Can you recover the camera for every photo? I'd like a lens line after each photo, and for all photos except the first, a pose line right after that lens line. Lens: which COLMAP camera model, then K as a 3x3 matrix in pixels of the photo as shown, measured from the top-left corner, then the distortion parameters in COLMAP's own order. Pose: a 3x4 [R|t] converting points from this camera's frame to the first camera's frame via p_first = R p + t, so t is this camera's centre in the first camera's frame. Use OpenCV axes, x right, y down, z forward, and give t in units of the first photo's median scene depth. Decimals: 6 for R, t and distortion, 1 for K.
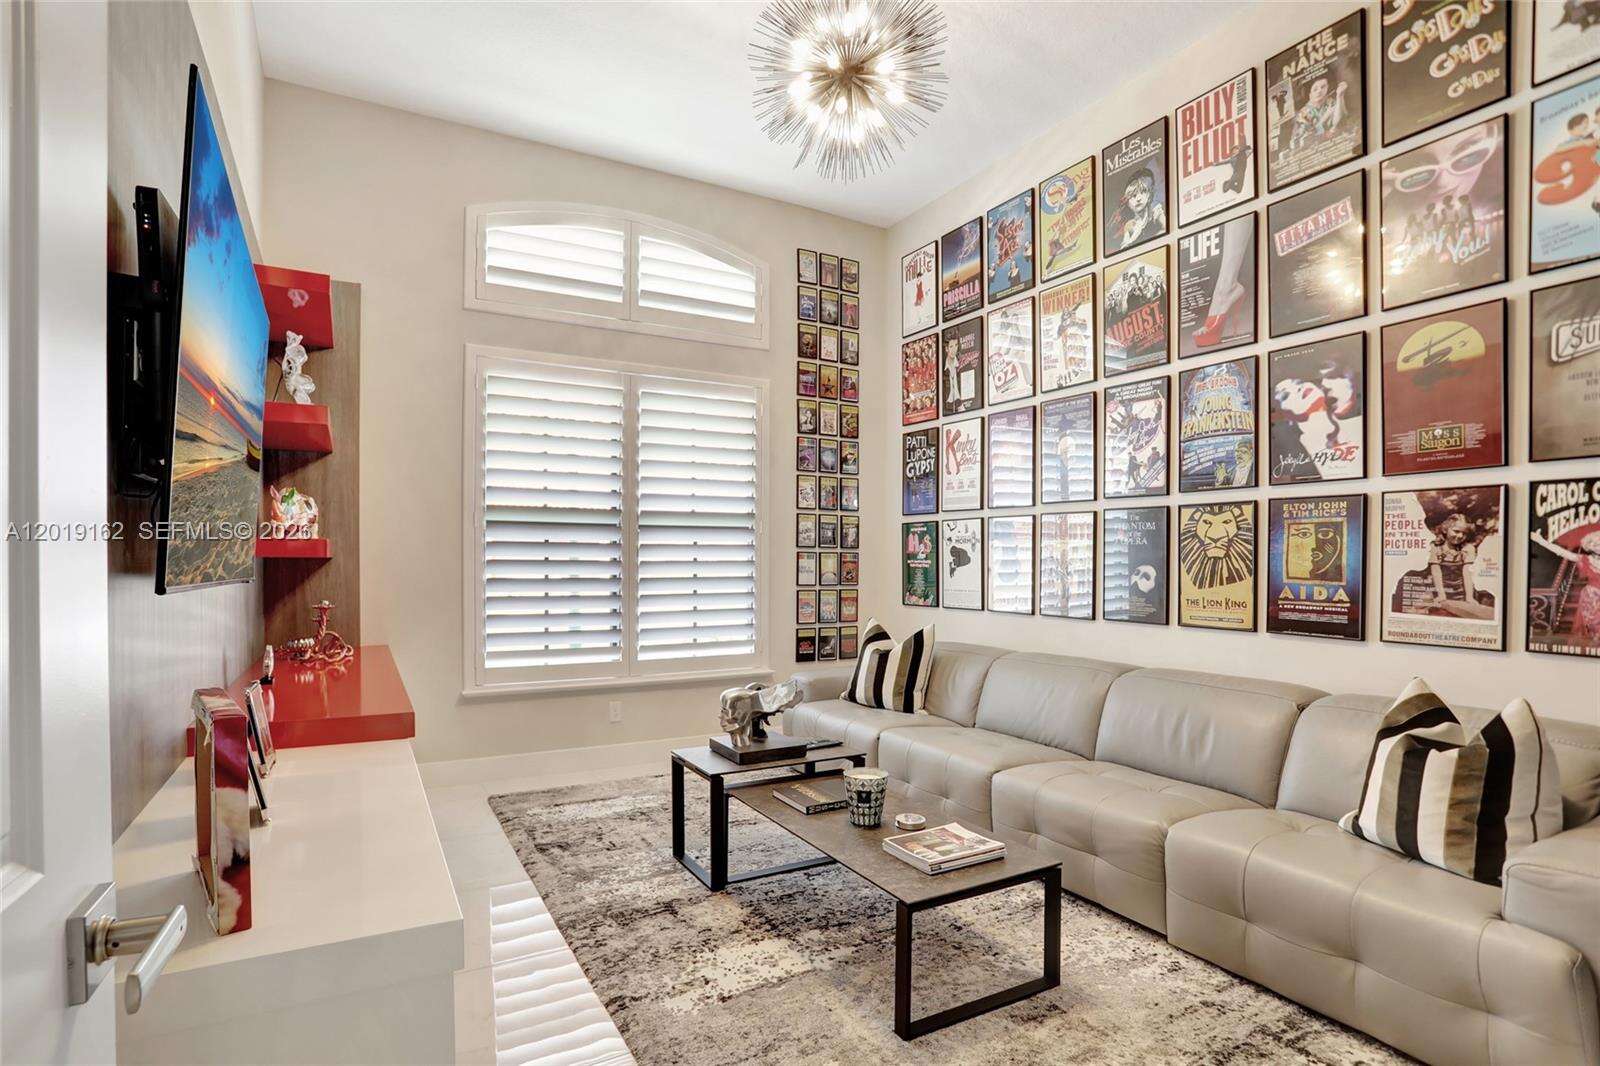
lens RADIAL K [[781.8, 0, 785.7], [0, 781.8, 546.9], [0, 0, 1]] dist [-0.045148, 0.012407]
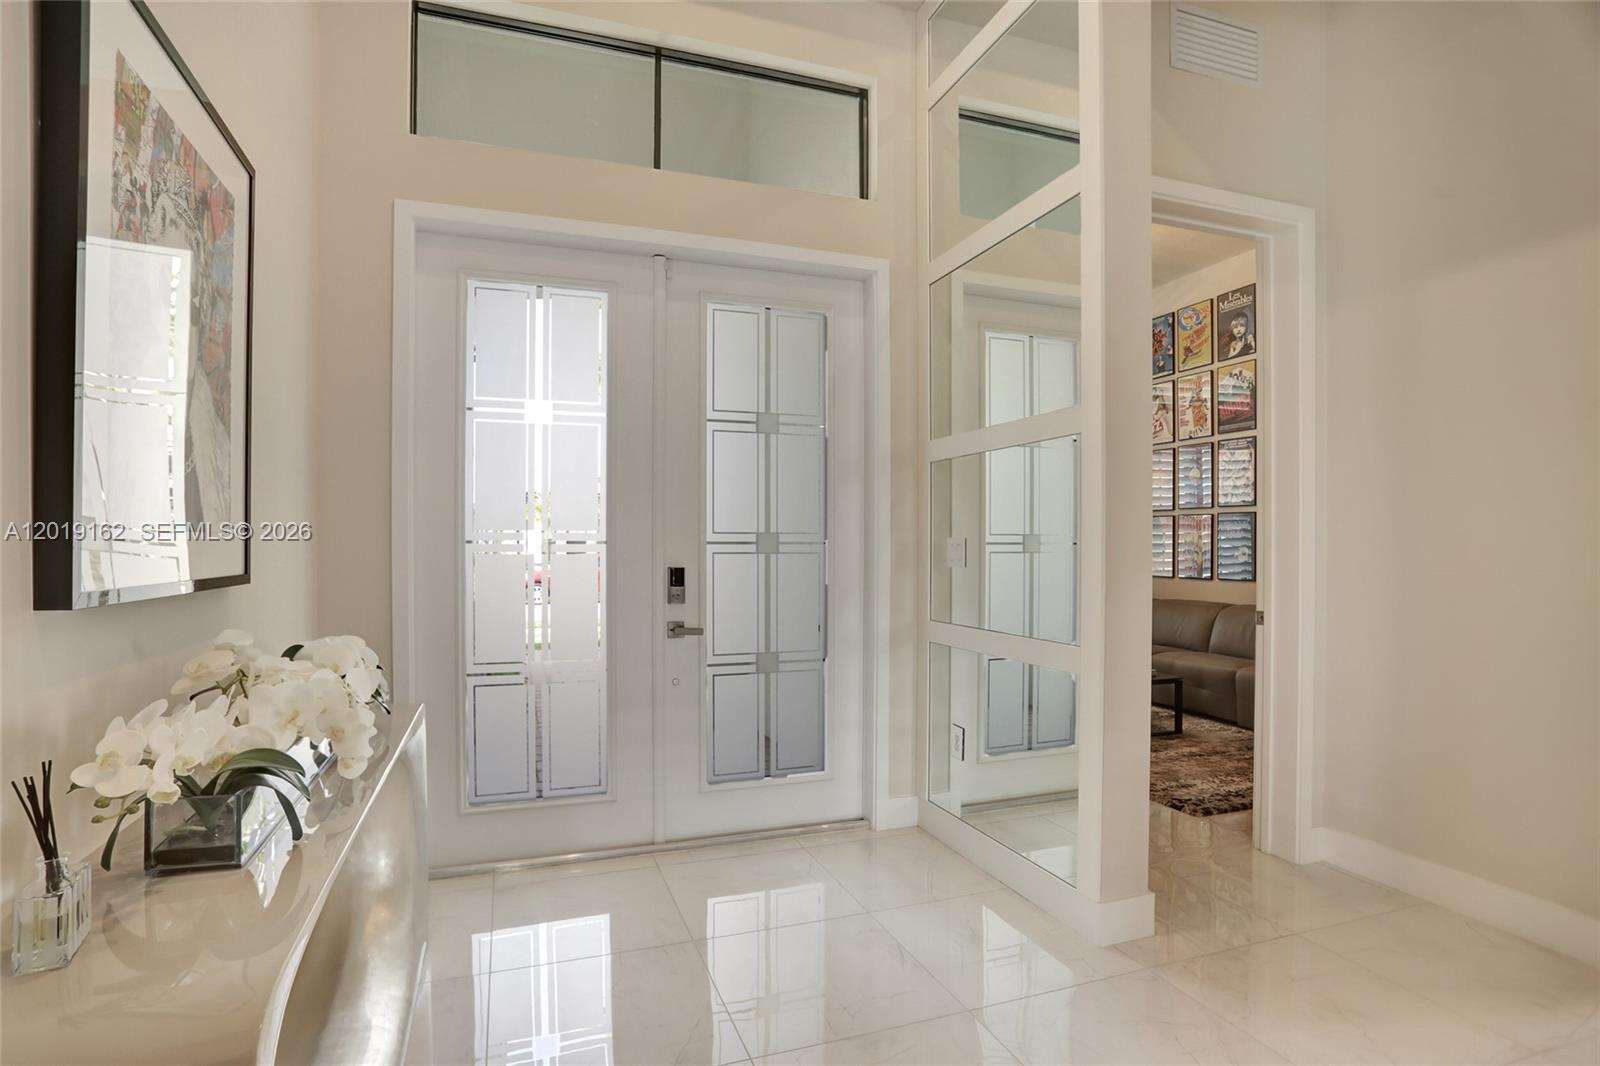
lens RADIAL K [[781.8, 0, 774.1], [0, 781.8, 538.6], [0, 0, 1]] dist [-0.045148, 0.012407]
pose [[0.983845, -0.001925, -0.179011, -0.230456], [0.003453, 0.999960, 0.008224, -0.010936], [0.178988, -0.008709, 0.983813, -0.798805]]
